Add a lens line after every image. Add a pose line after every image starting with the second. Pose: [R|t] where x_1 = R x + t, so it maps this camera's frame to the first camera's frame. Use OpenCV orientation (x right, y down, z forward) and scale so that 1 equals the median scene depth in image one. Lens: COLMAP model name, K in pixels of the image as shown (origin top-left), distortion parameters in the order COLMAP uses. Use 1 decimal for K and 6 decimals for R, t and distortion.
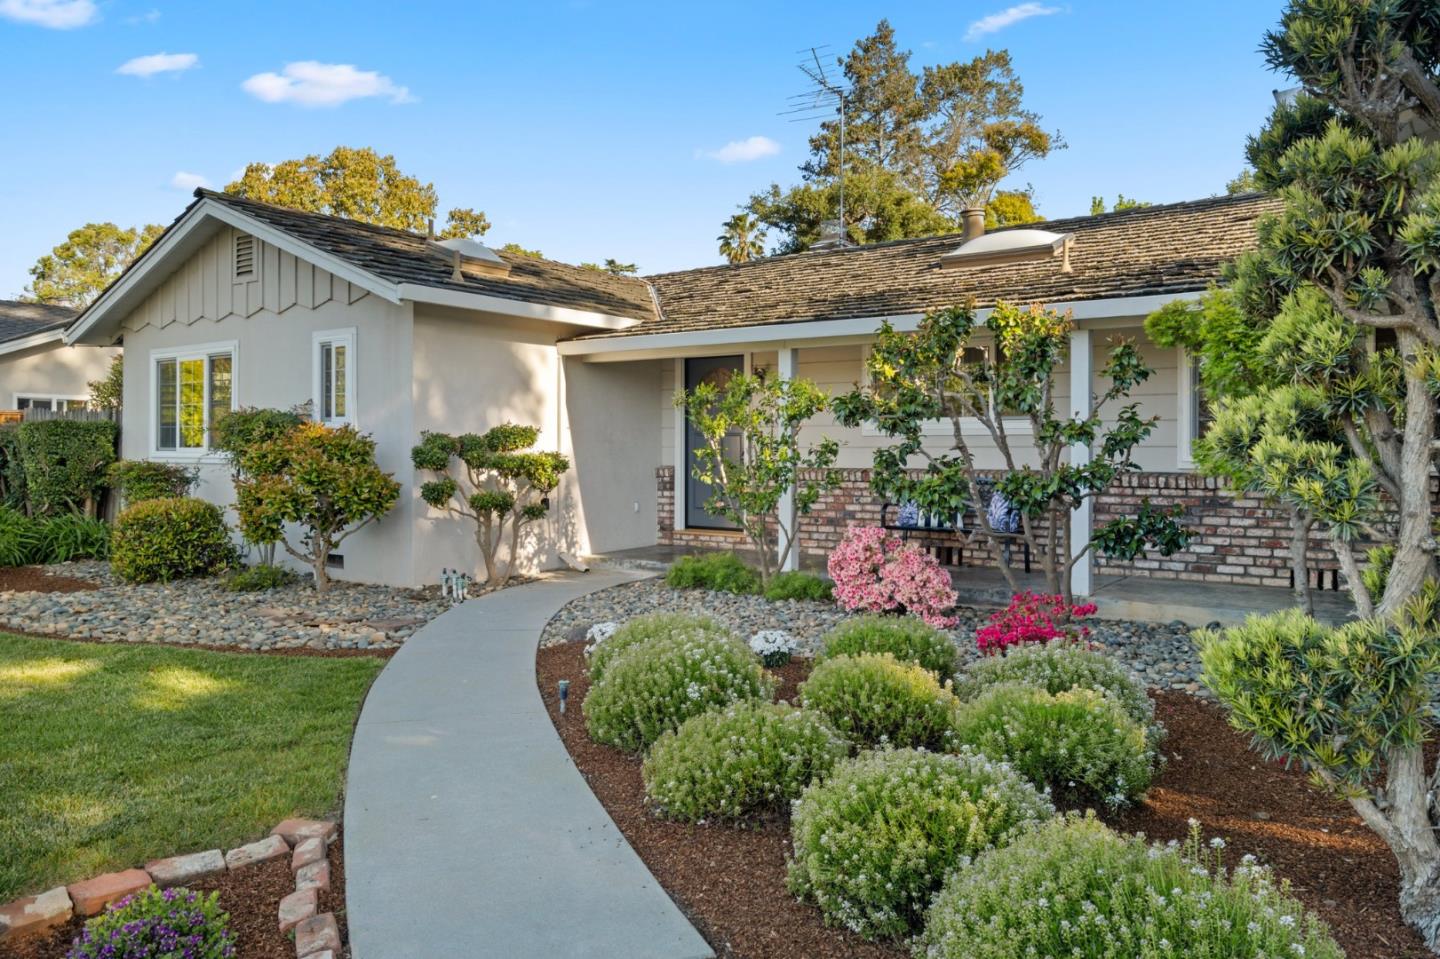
lens RADIAL K [[1039.2, 0, 721.1], [0, 1039.2, 461.6], [0, 0, 1]] dist [0.006374, 0.001286]
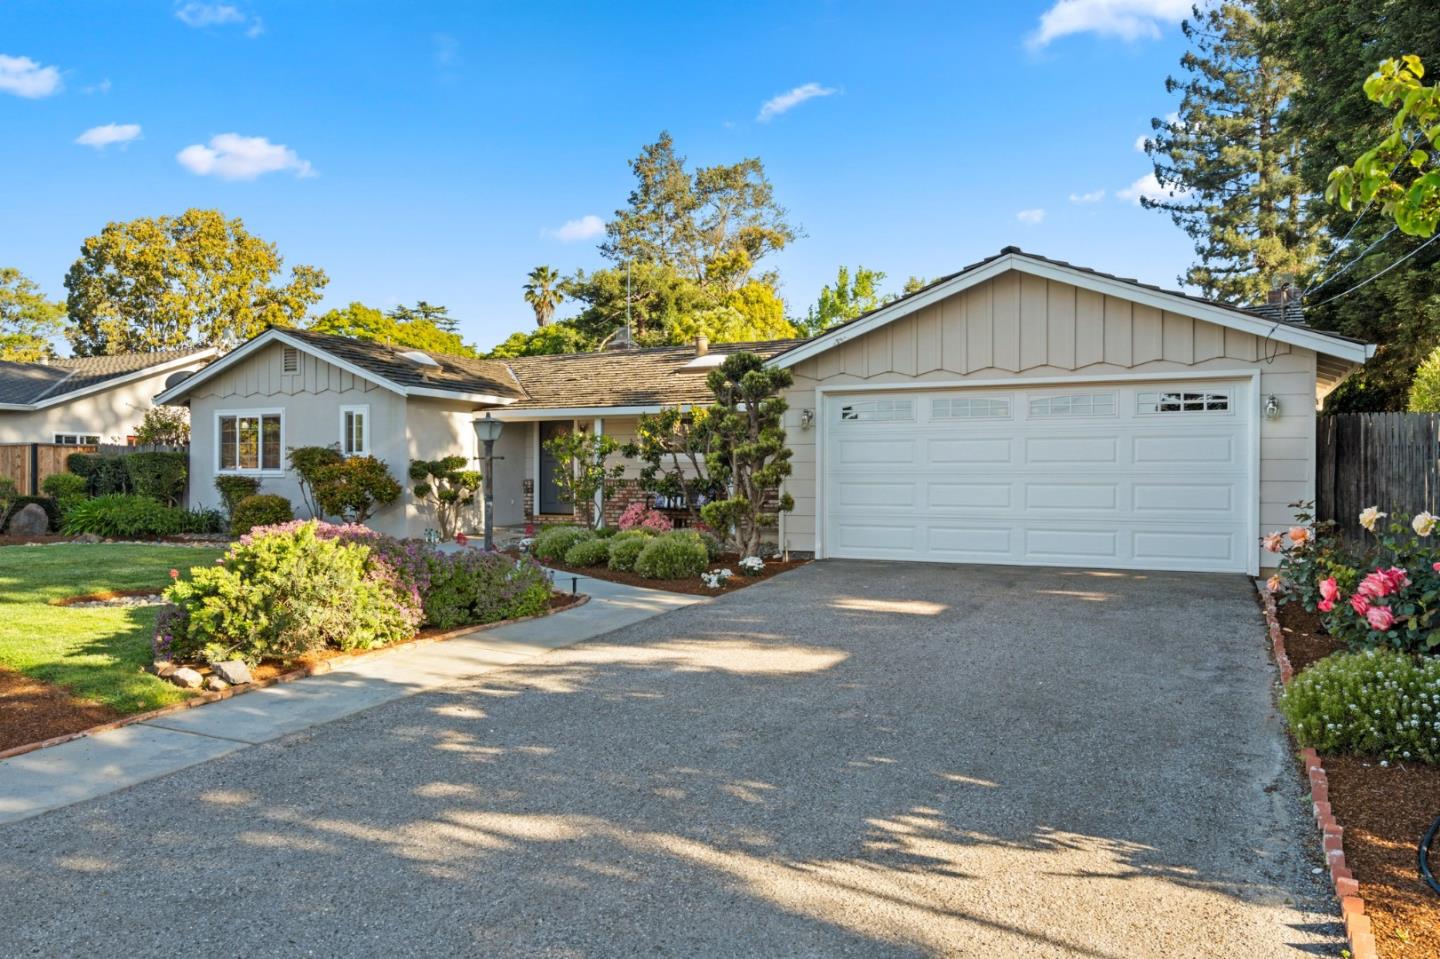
lens RADIAL K [[982.7, 0, 698.8], [0, 982.7, 478.7], [0, 0, 1]] dist [0.003812, -0.000425]
pose [[0.983629, -0.000237, 0.180205, -0.074098], [0.001961, 0.999954, -0.009390, 0.020758], [-0.180195, 0.009589, 0.983584, -0.751664]]
